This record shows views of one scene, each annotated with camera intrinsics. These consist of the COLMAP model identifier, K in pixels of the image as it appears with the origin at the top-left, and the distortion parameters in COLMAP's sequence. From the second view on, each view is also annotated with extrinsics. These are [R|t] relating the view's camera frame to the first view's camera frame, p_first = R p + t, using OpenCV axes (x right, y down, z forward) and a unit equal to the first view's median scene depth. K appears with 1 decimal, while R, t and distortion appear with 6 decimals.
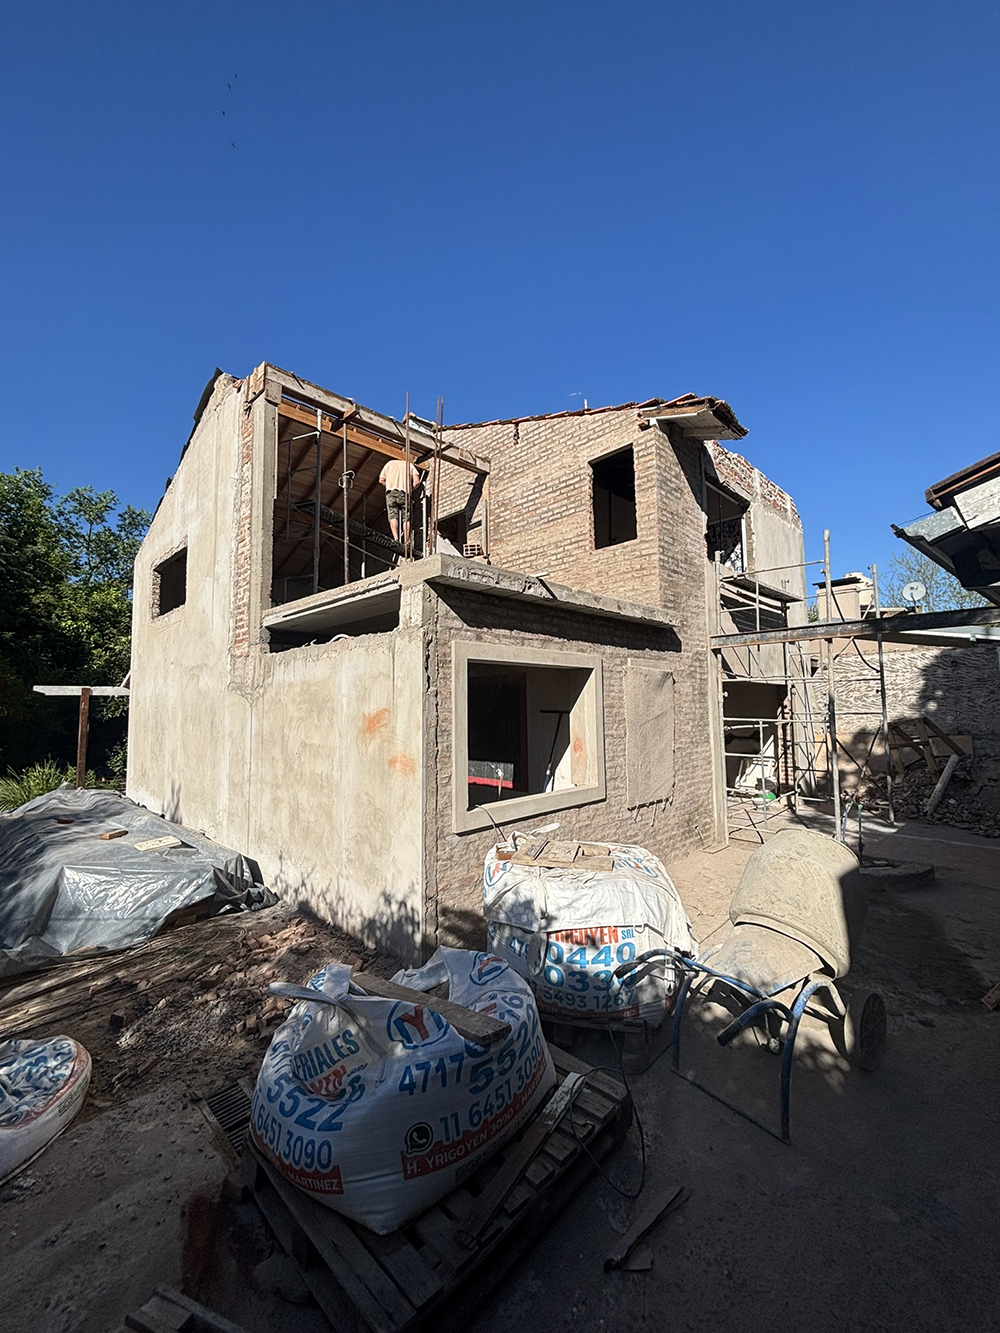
lens RADIAL K [[538.3, 0, 500.0], [0, 538.3, 666.5], [0, 0, 1]] dist [0.000747, 0.000309]
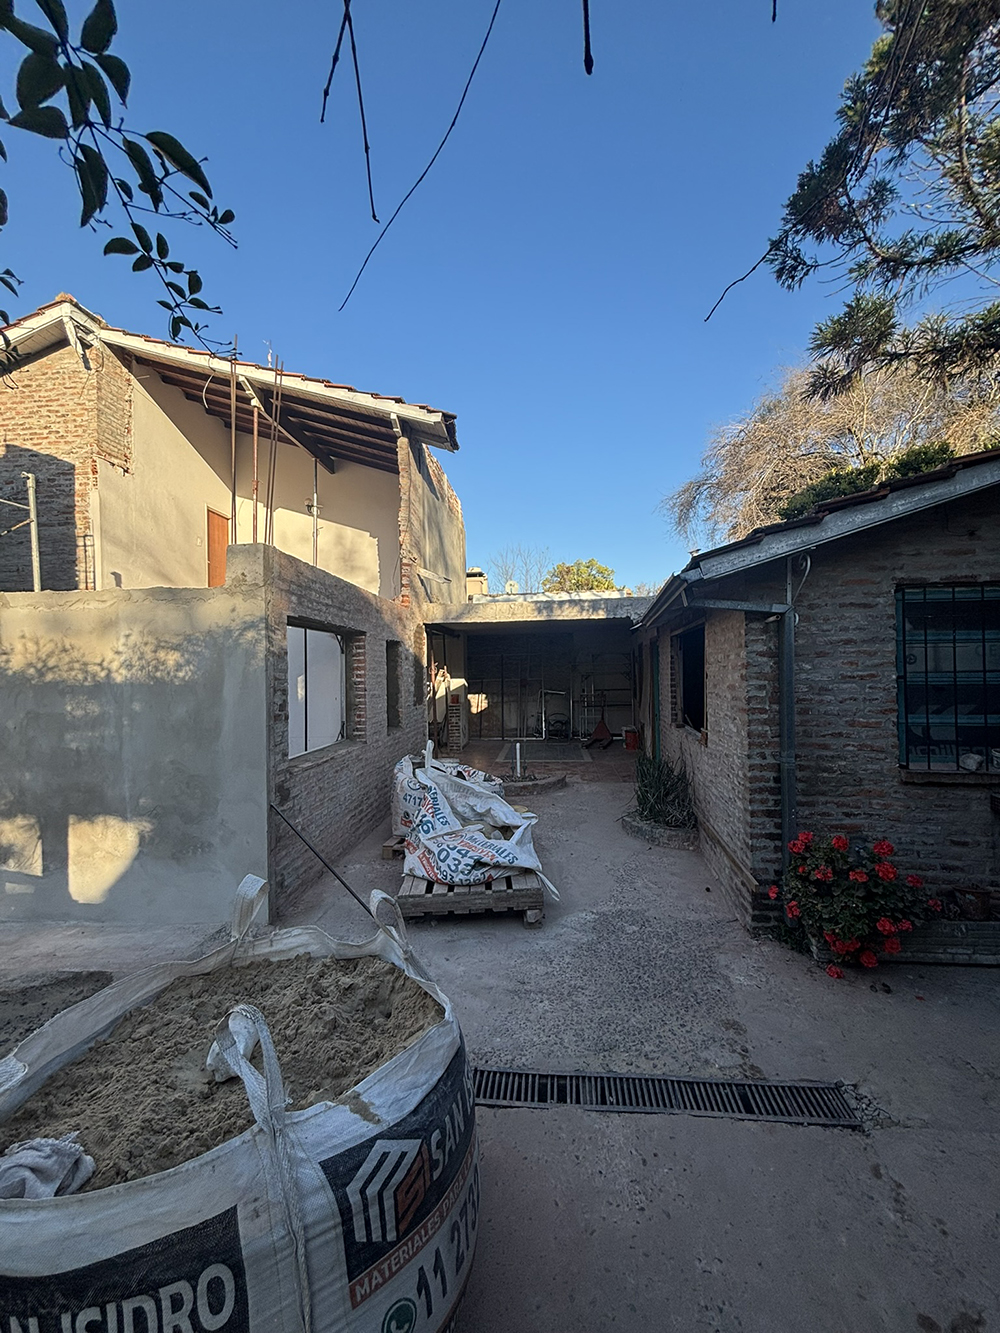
lens RADIAL K [[538.3, 0, 500.0], [0, 538.3, 666.5], [0, 0, 1]] dist [0.000747, 0.000309]
pose [[0.777955, 0.010775, 0.628228, -0.359803], [-0.045064, 0.998235, 0.038682, 0.012724], [-0.626702, -0.058404, 0.777067, -0.051843]]
